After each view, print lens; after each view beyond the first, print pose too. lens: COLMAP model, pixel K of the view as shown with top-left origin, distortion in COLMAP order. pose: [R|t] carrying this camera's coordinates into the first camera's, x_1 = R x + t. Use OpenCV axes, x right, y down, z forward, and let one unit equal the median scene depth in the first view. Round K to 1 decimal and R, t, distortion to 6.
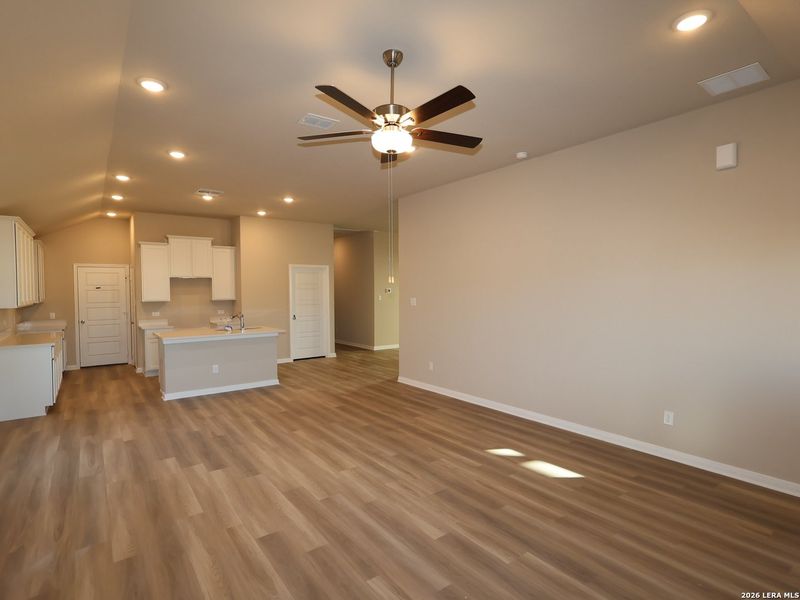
lens RADIAL K [[418.8, 0, 400.0], [0, 418.8, 300.0], [0, 0, 1]] dist [0.000100, 0.000057]
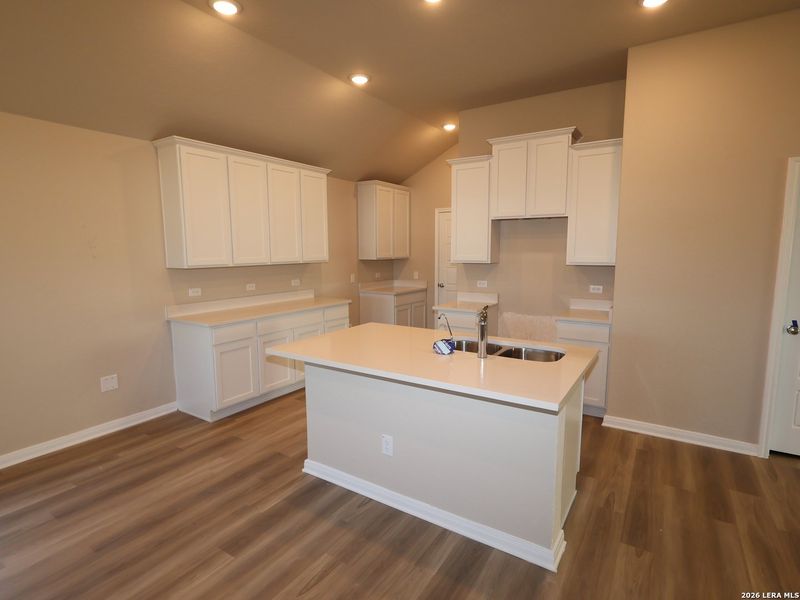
lens RADIAL K [[418.8, 0, 400.0], [0, 418.8, 300.0], [0, 0, 1]] dist [0.000100, 0.000057]
pose [[0.351047, 0.120945, -0.928514, -0.137607], [-0.021954, 0.992414, 0.120968, -0.025272], [0.936101, -0.022081, 0.351039, 1.344121]]
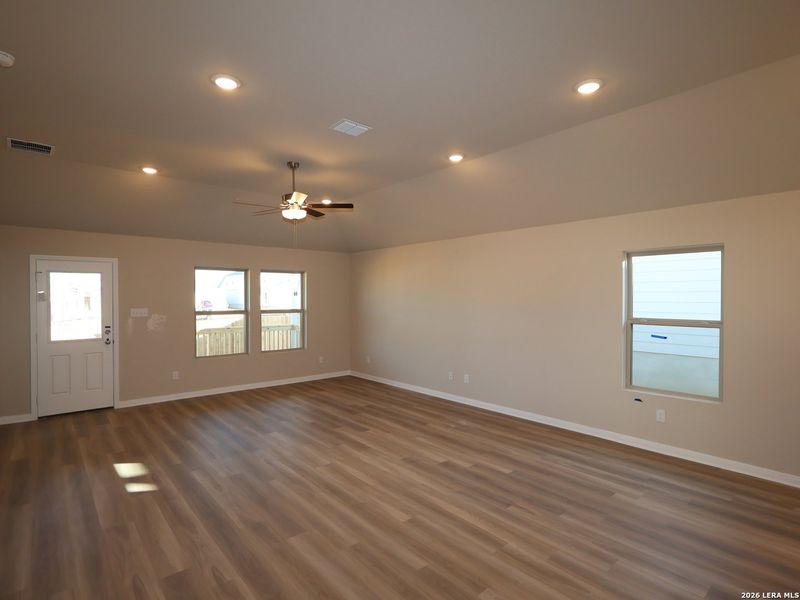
lens RADIAL K [[418.8, 0, 400.0], [0, 418.8, 300.0], [0, 0, 1]] dist [0.000100, 0.000057]
pose [[-0.997448, 0.006723, -0.071073, -0.213212], [0.004543, 0.999515, 0.030801, -0.047263], [0.071246, 0.030400, -0.996995, 1.791742]]
